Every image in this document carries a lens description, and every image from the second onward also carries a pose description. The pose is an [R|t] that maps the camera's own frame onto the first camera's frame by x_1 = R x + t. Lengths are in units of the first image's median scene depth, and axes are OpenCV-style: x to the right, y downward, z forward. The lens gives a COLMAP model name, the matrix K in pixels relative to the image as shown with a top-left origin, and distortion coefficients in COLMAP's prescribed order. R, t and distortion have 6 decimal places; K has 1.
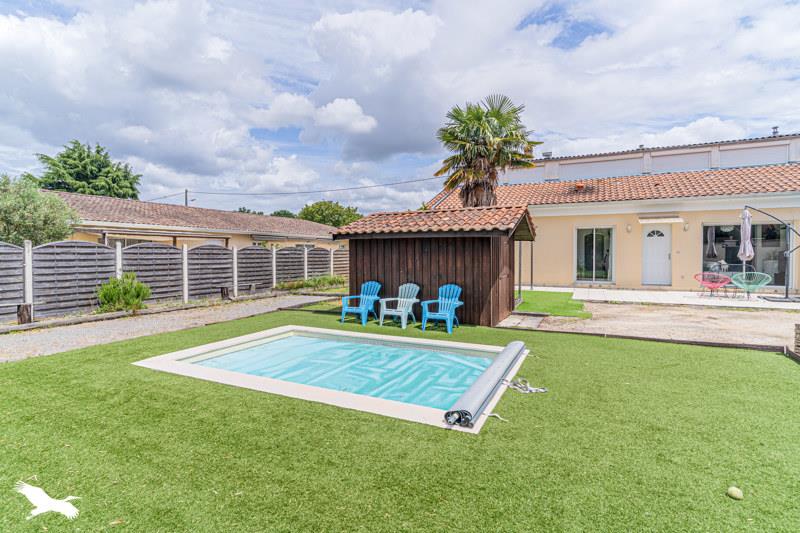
lens RADIAL K [[392.9, 0, 400.2], [0, 392.9, 245.0], [0, 0, 1]] dist [-0.002490, -0.000314]
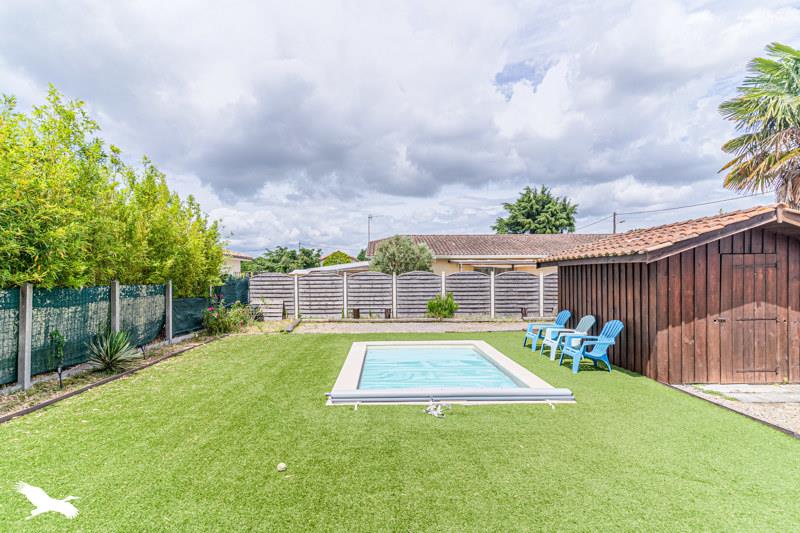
lens RADIAL K [[394.2, 0, 398.5], [0, 394.2, 277.5], [0, 0, 1]] dist [0.001131, 0.000254]
pose [[0.460471, 0.000788, -0.887674, 0.319248], [0.024718, 0.999600, 0.013710, -0.005427], [0.887330, -0.028255, 0.460268, 0.106329]]
